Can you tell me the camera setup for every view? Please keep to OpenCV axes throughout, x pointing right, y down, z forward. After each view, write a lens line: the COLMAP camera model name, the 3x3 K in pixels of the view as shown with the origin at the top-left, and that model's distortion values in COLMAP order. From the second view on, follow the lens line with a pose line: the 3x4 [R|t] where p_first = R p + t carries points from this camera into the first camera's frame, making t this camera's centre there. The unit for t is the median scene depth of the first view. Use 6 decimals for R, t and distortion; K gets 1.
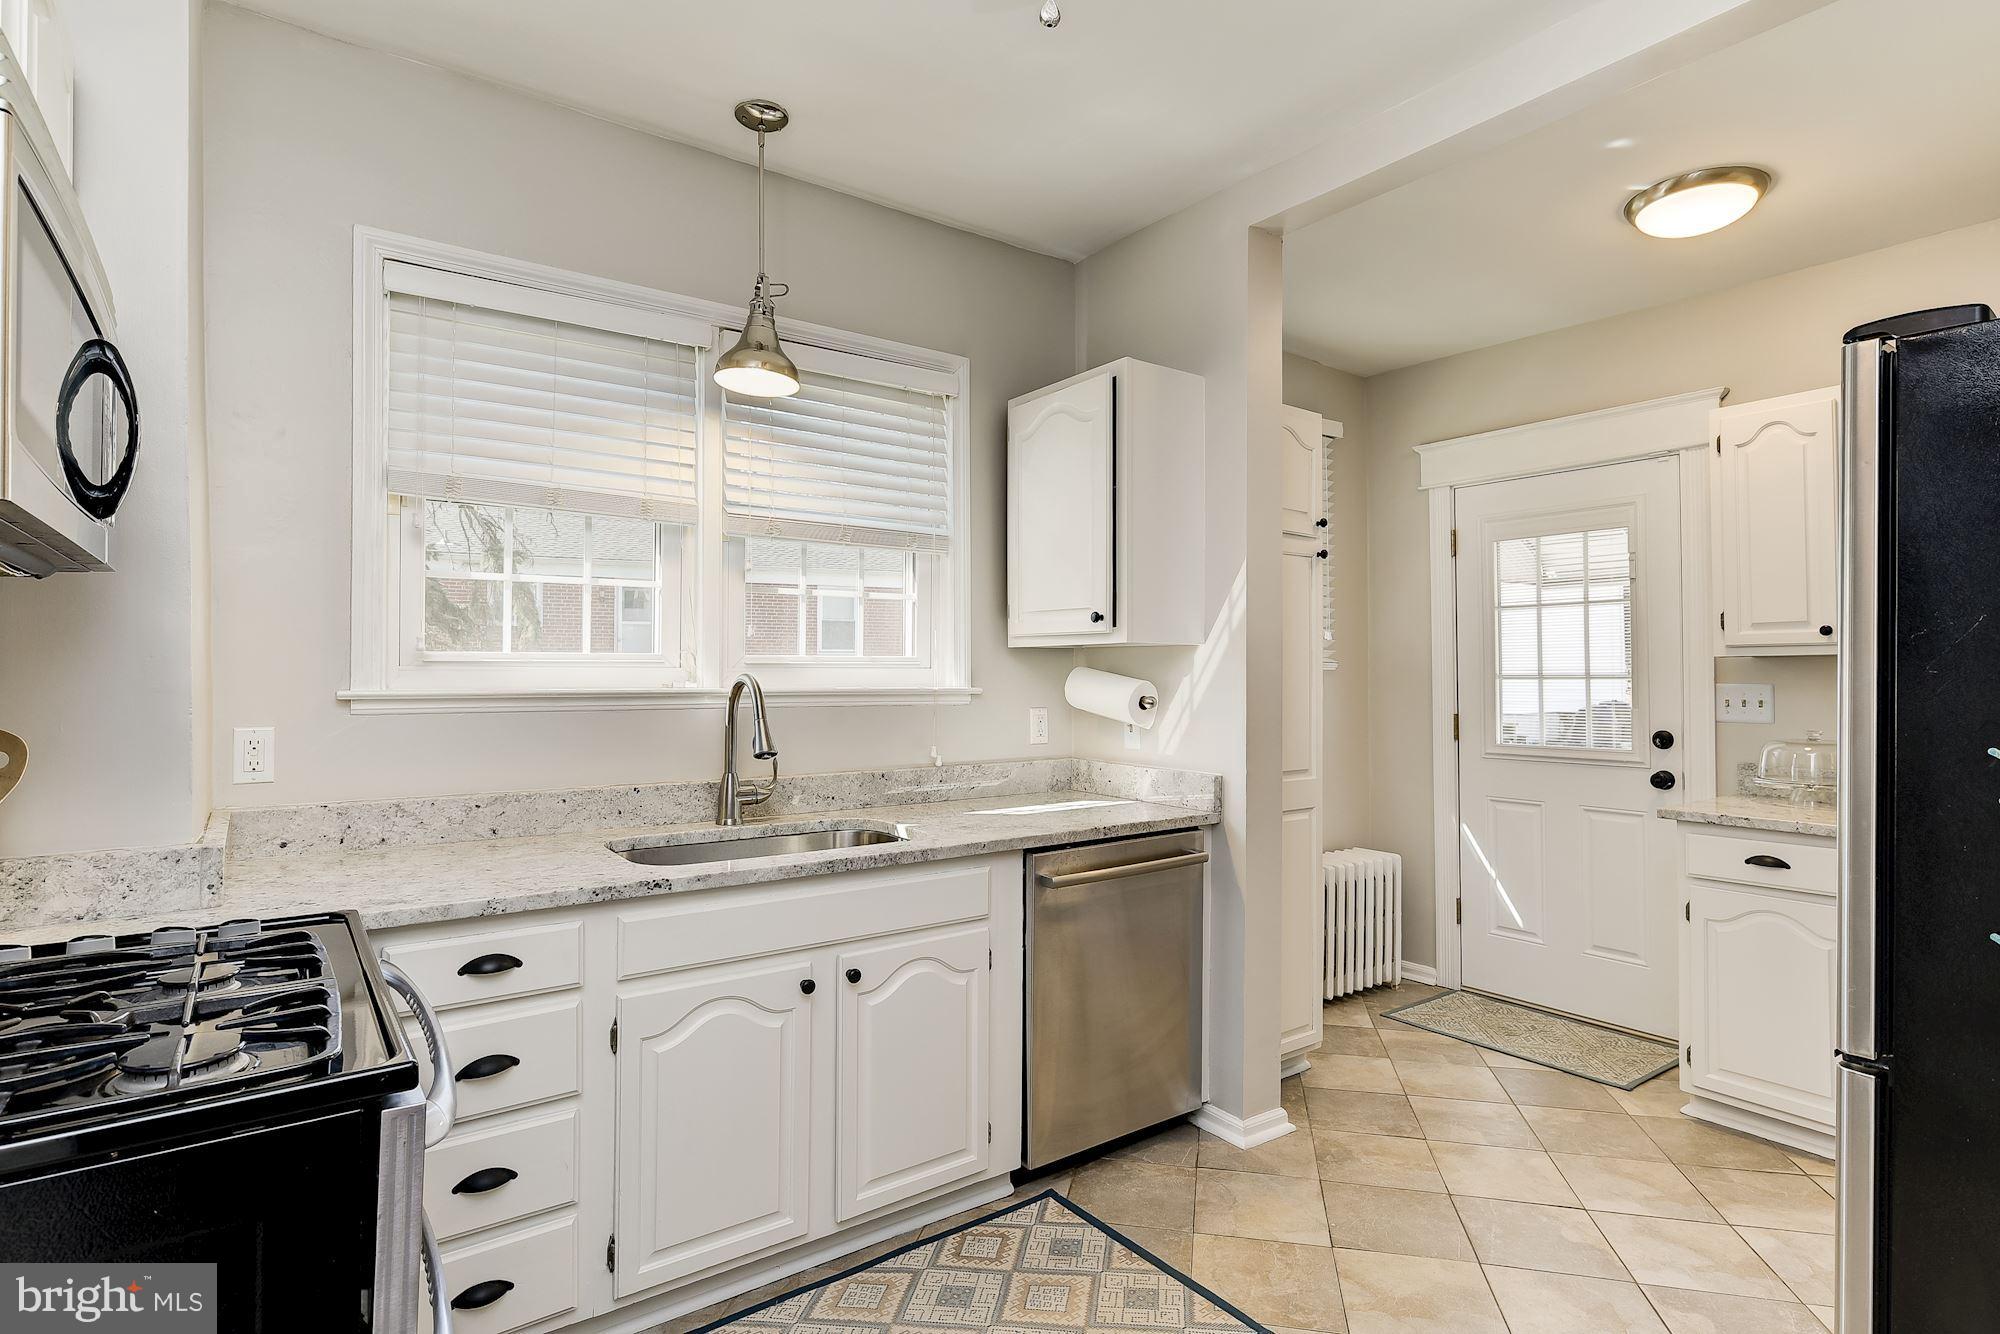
lens RADIAL K [[1017.2, 0, 1001.4], [0, 1017.2, 660.2], [0, 0, 1]] dist [-0.003905, -0.002572]
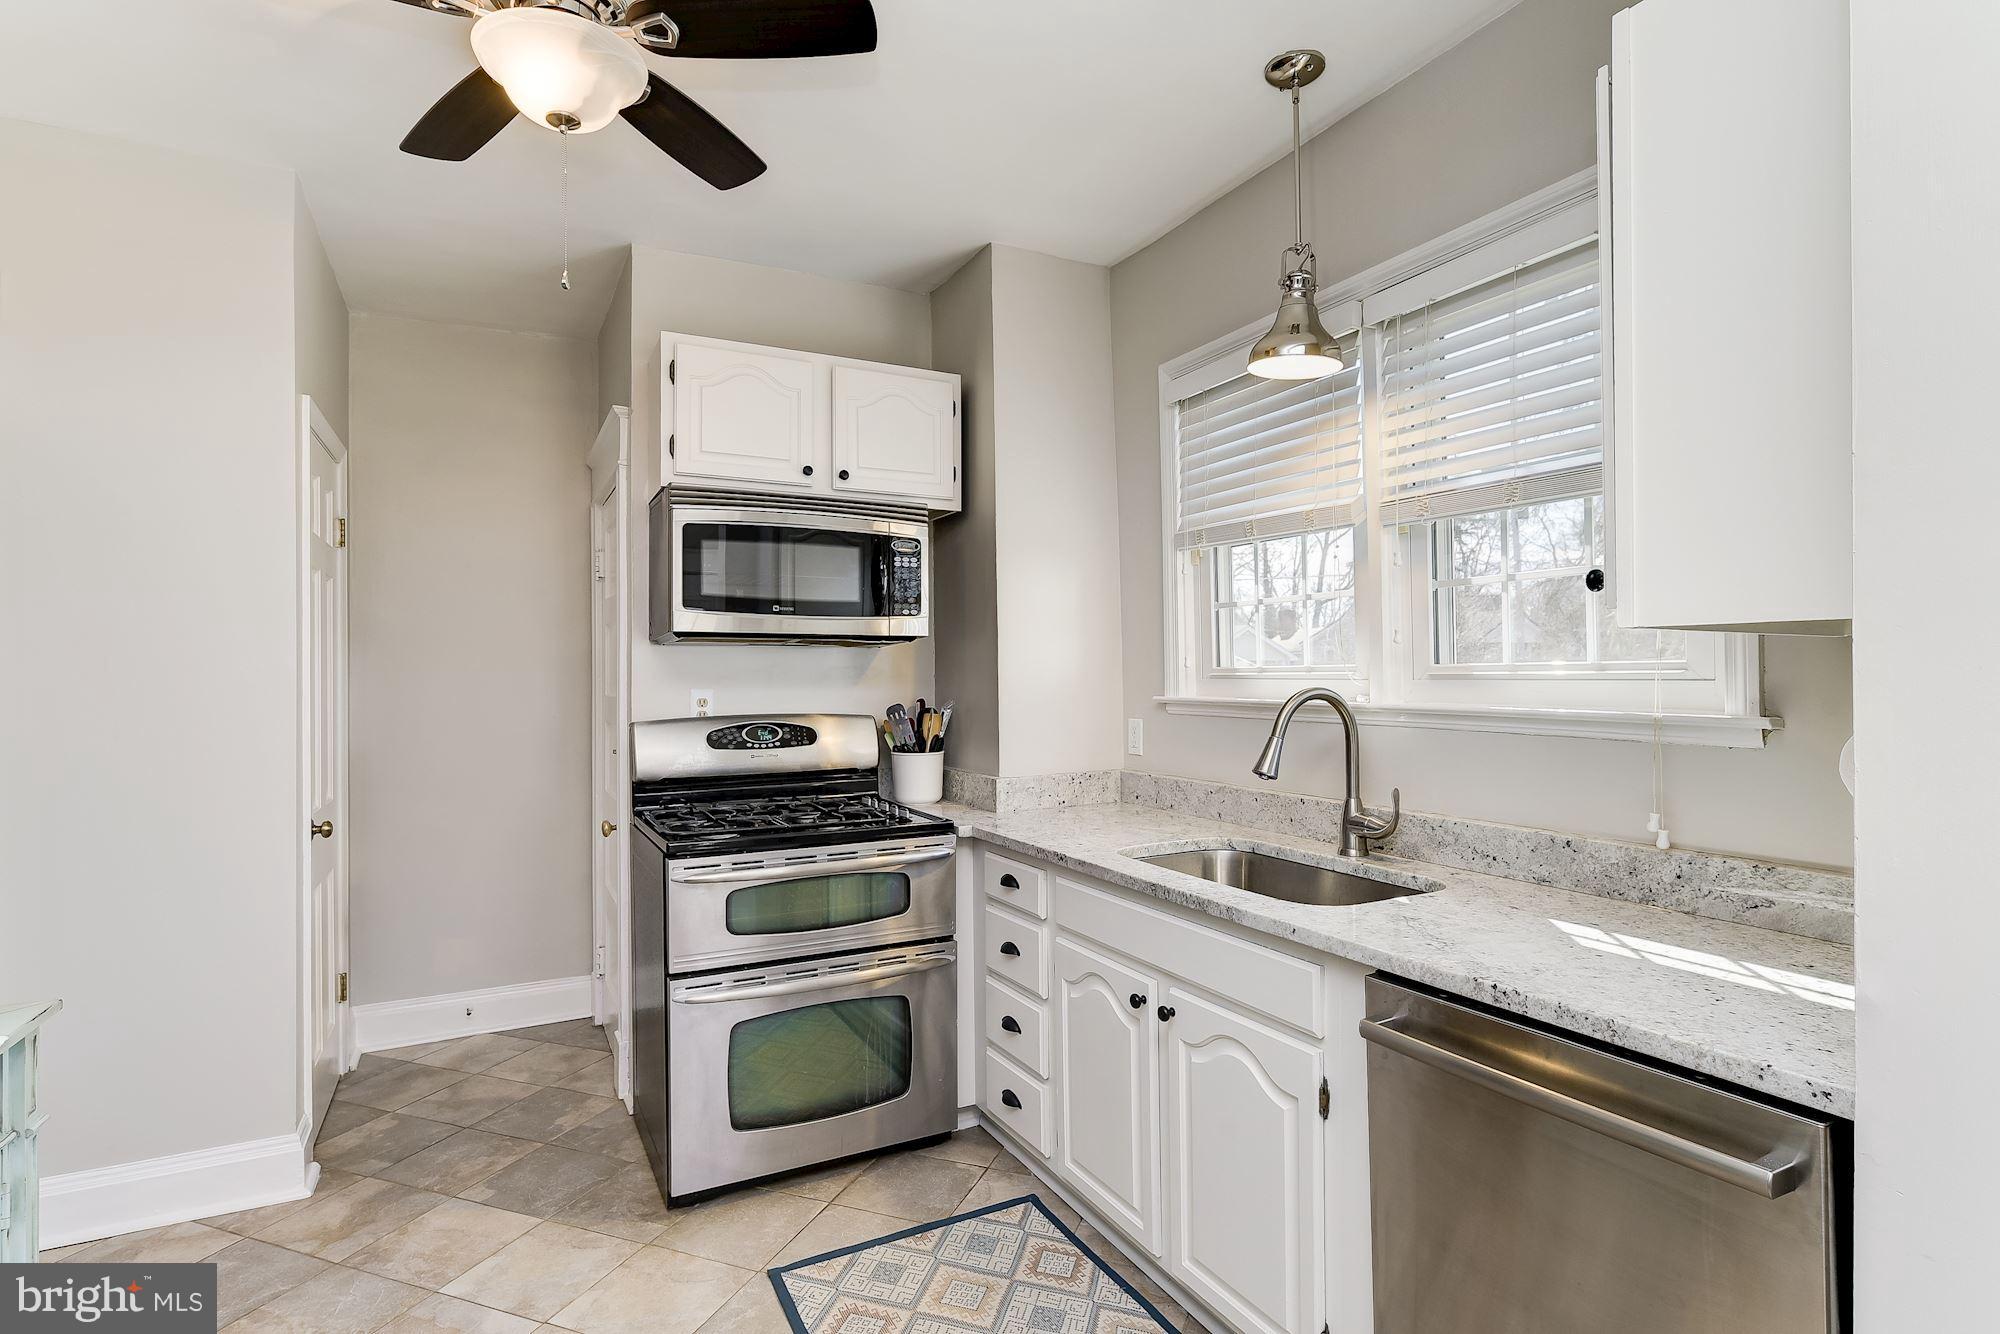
lens RADIAL K [[1017.2, 0, 994.2], [0, 1017.2, 670.9], [0, 0, 1]] dist [-0.003905, -0.002572]
pose [[-0.169188, -0.005829, -0.985567, 0.692199], [0.016254, 0.999830, -0.008704, 0.002269], [0.985450, -0.017492, -0.169064, 0.875260]]
